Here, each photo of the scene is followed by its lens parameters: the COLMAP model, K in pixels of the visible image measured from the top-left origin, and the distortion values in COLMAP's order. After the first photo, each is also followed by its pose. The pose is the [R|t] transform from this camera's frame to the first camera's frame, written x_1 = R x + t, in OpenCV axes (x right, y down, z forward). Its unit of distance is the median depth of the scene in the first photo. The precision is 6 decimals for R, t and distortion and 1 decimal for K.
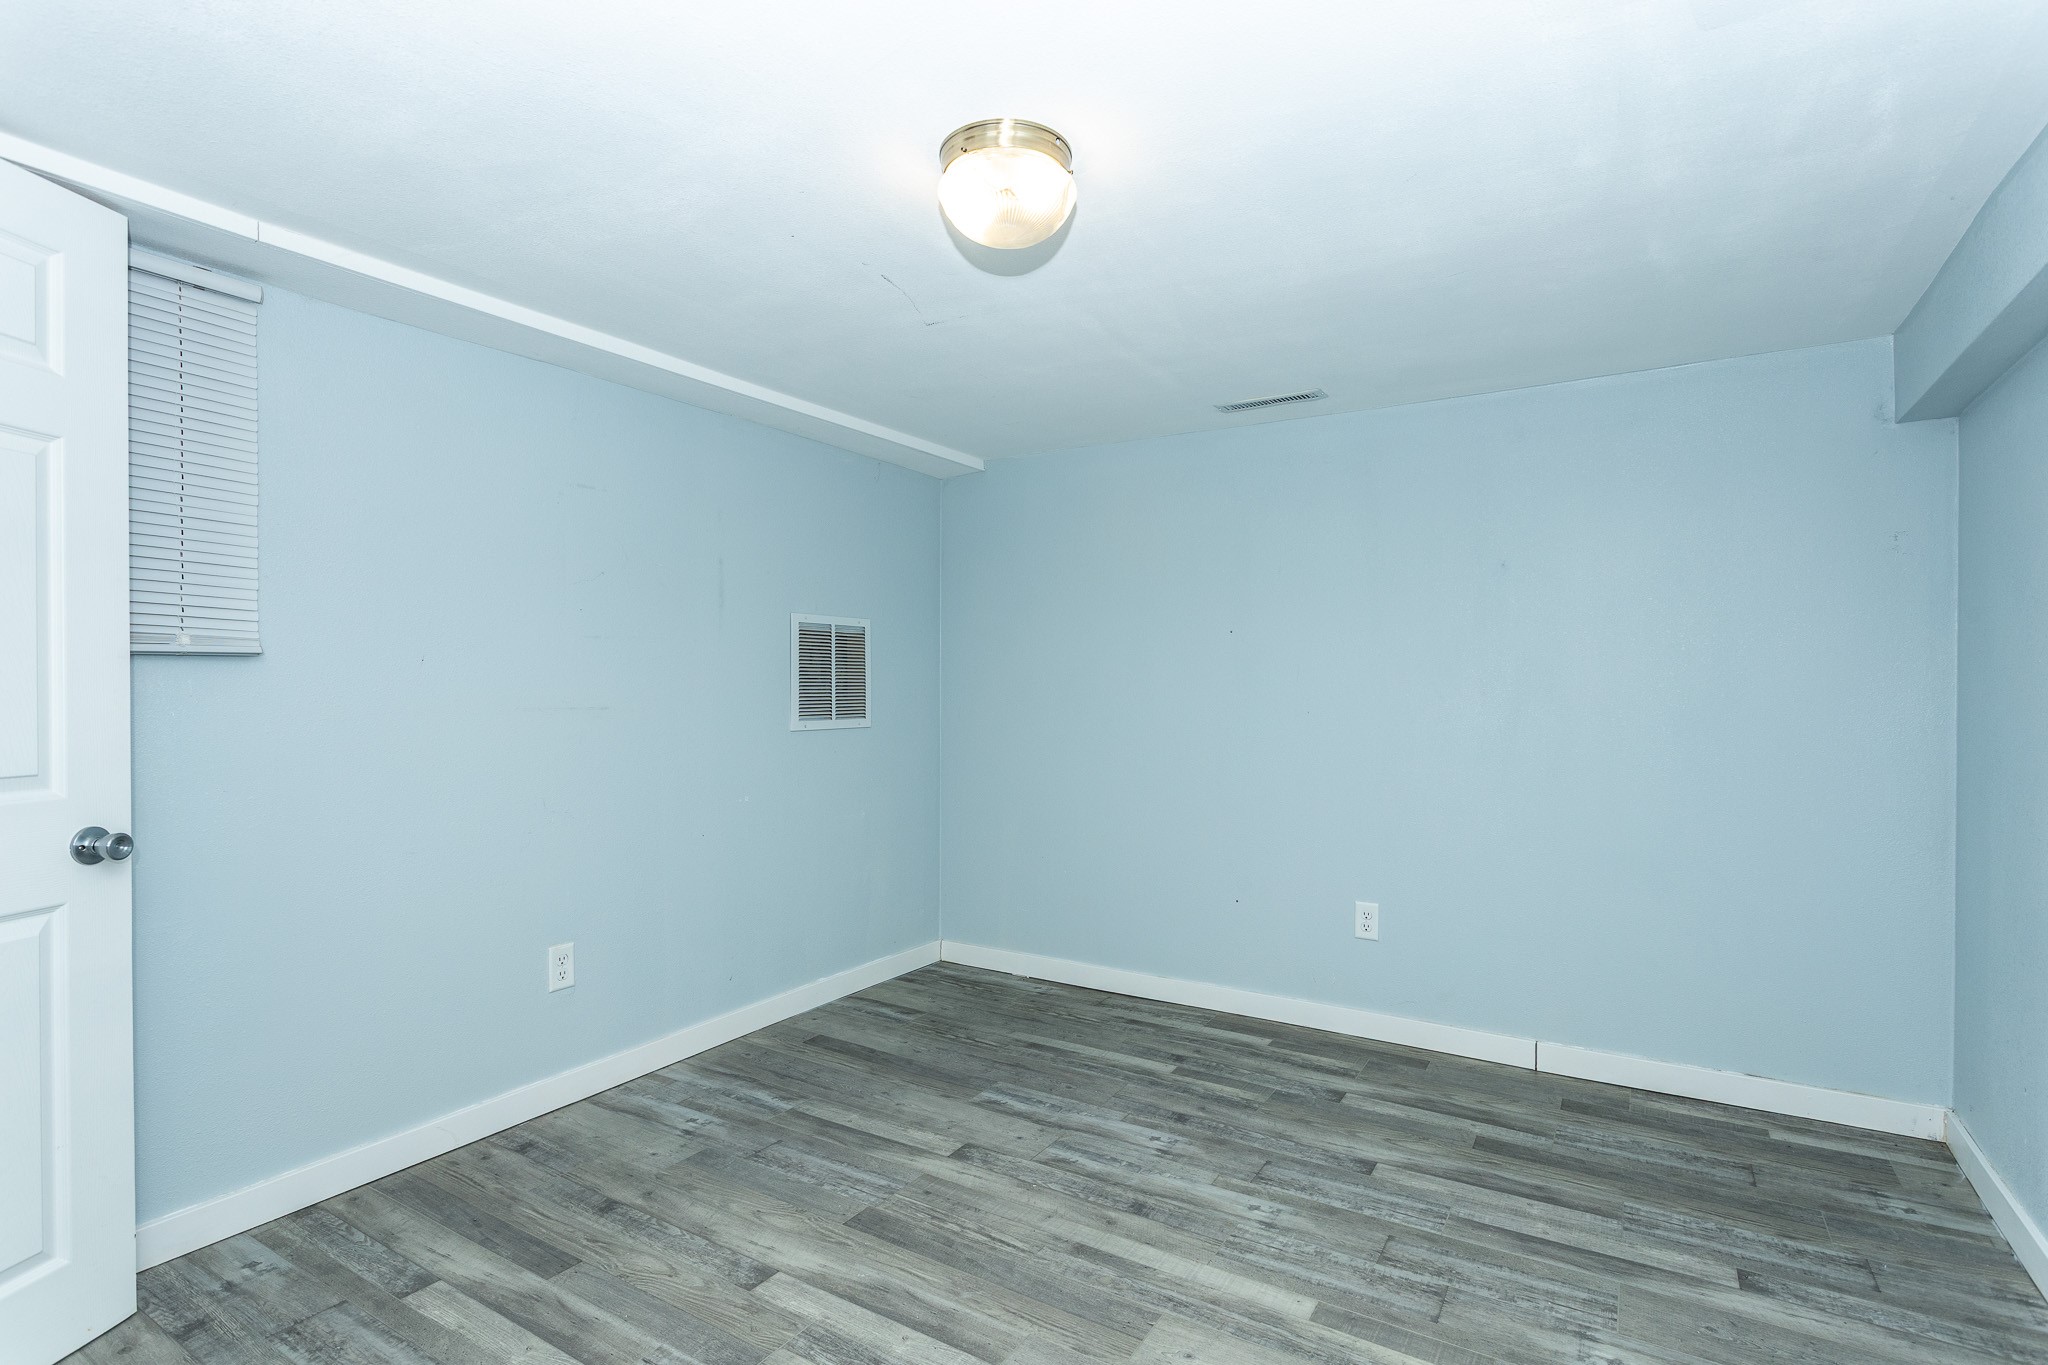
lens RADIAL K [[999.5, 0, 1033.9], [0, 999.5, 687.6], [0, 0, 1]] dist [-0.000753, 0.000517]
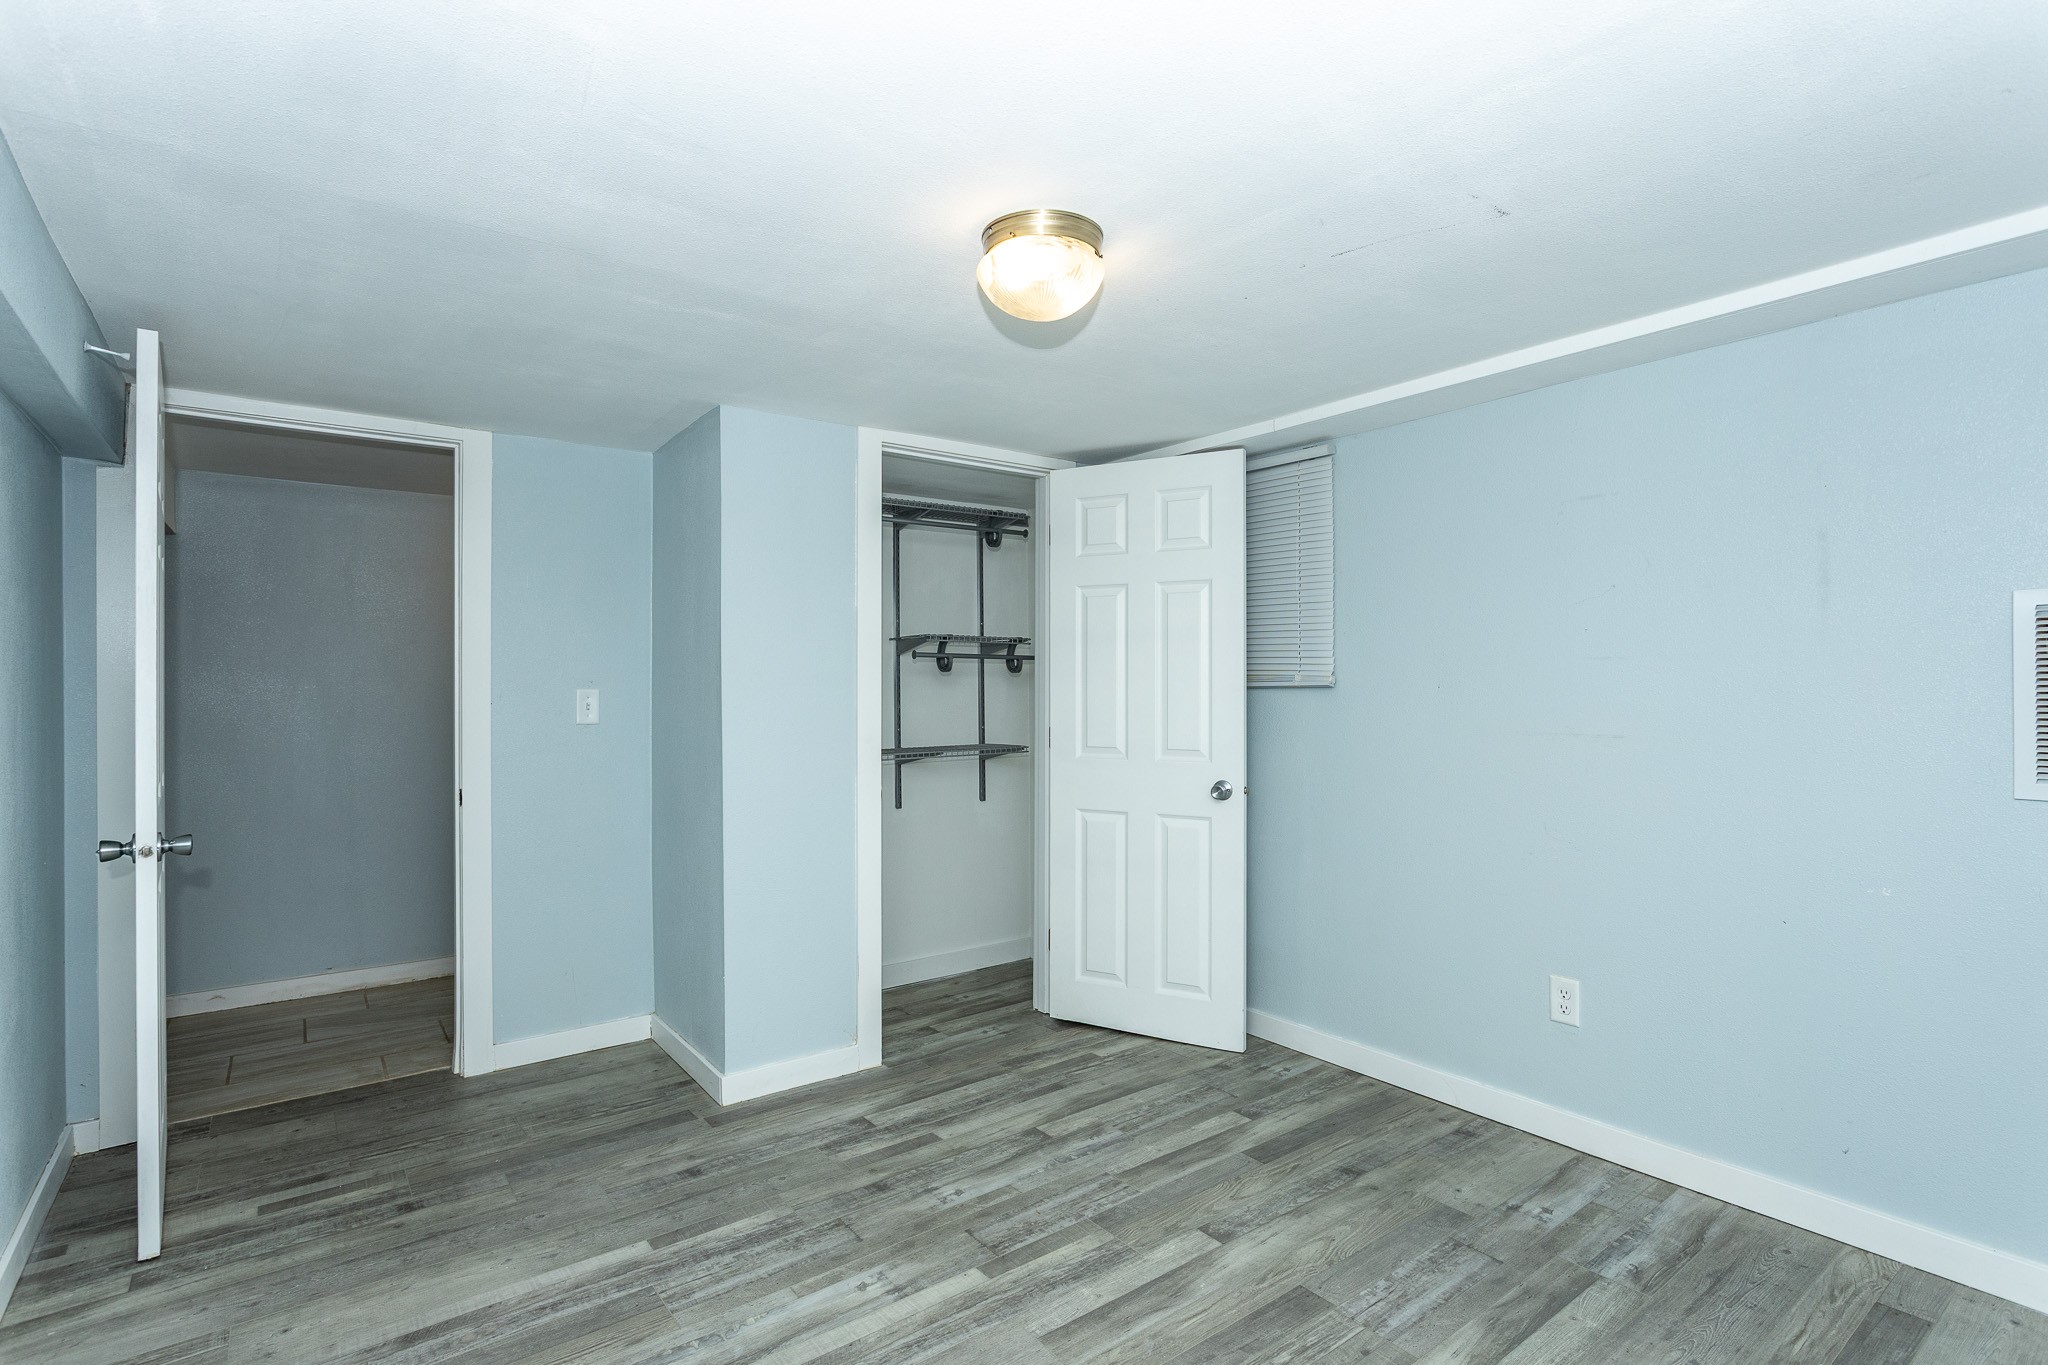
lens RADIAL K [[999.5, 0, 1033.9], [0, 999.5, 687.6], [0, 0, 1]] dist [-0.000753, 0.000517]
pose [[-0.363271, -0.000103, -0.931683, 0.782707], [-0.001721, 0.999998, 0.000560, -0.030070], [0.931682, 0.001807, -0.363271, 1.106317]]
